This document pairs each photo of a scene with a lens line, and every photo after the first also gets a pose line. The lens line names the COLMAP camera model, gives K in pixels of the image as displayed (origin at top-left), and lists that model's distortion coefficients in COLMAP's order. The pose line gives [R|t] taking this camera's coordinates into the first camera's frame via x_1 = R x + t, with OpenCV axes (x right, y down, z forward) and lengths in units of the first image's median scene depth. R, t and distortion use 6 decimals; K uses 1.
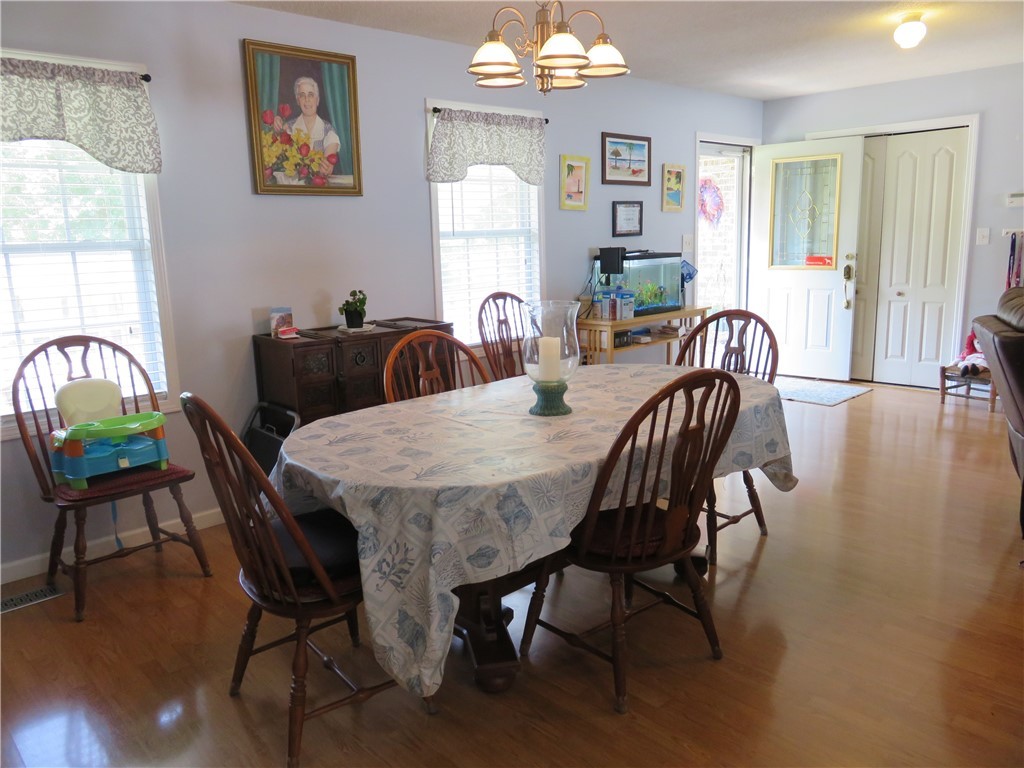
lens RADIAL K [[761.9, 0, 515.1], [0, 761.9, 379.9], [0, 0, 1]] dist [-0.000028, -0.008292]
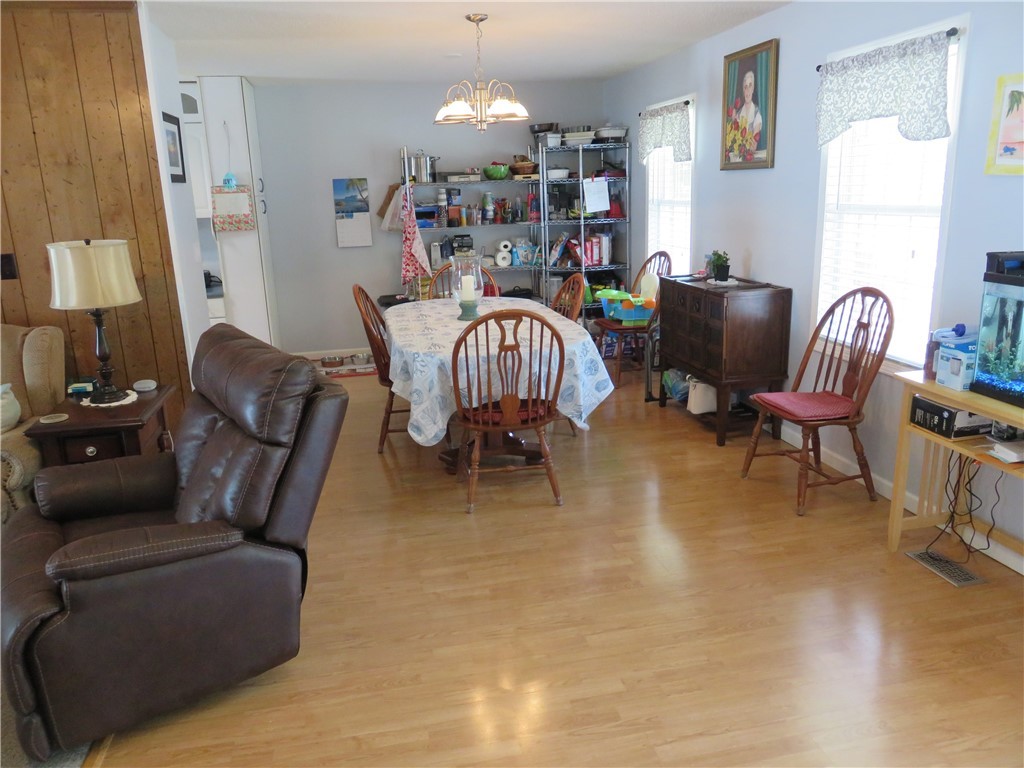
lens RADIAL K [[761.9, 0, 514.5], [0, 761.9, 381.5], [0, 0, 1]] dist [-0.000028, -0.008292]
pose [[-0.524251, 0.255746, -0.812253, 0.974757], [-0.114011, 0.924170, 0.364570, -0.320695], [0.843897, 0.283731, -0.455339, 1.297211]]
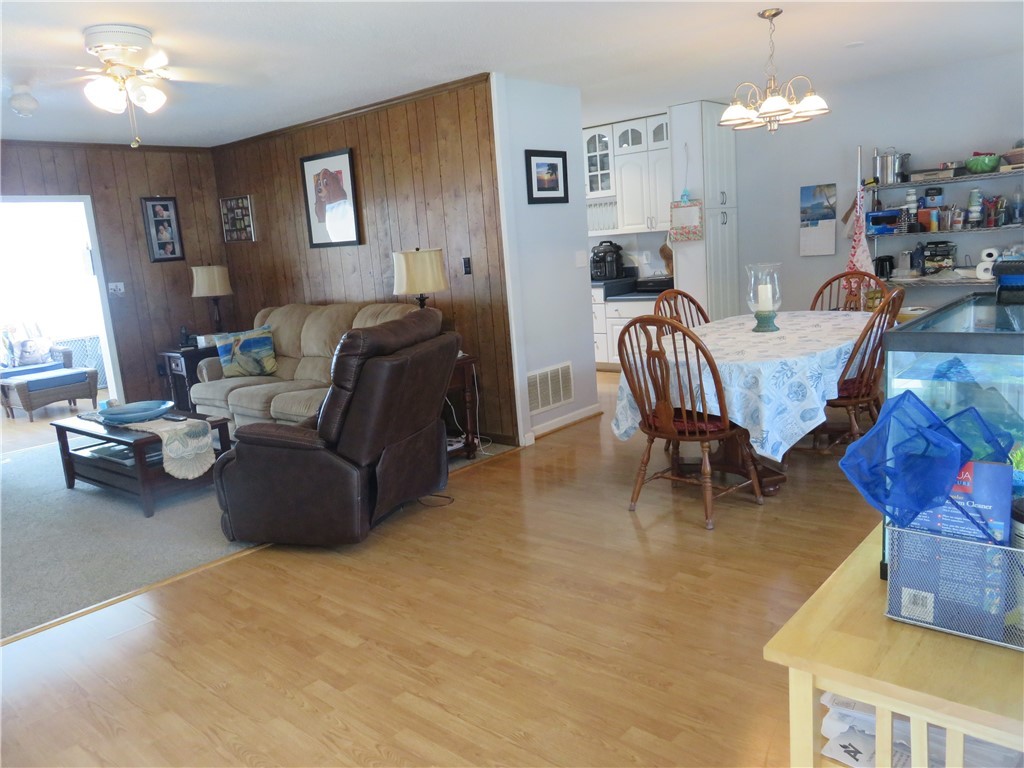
lens RADIAL K [[761.9, 0, 514.2], [0, 761.9, 384.9], [0, 0, 1]] dist [-0.000028, -0.008292]
pose [[-0.990736, 0.119604, -0.064327, 0.506443], [0.087795, 0.925455, 0.368544, -0.340051], [0.103611, 0.359482, -0.927382, 1.670437]]
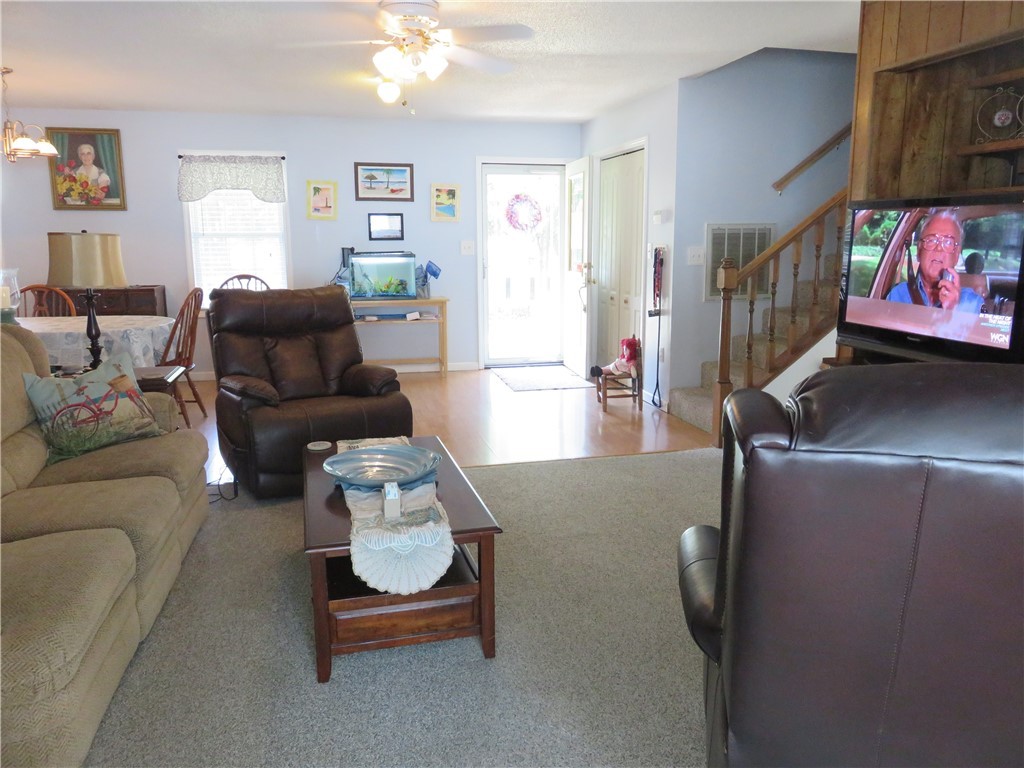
lens RADIAL K [[761.9, 0, 508.9], [0, 761.9, 385.6], [0, 0, 1]] dist [-0.000028, -0.008292]
pose [[0.858832, 0.123240, -0.497212, 1.440593], [-0.120269, 0.992008, 0.038141, -0.022912], [0.497939, 0.027043, 0.866790, -0.031849]]
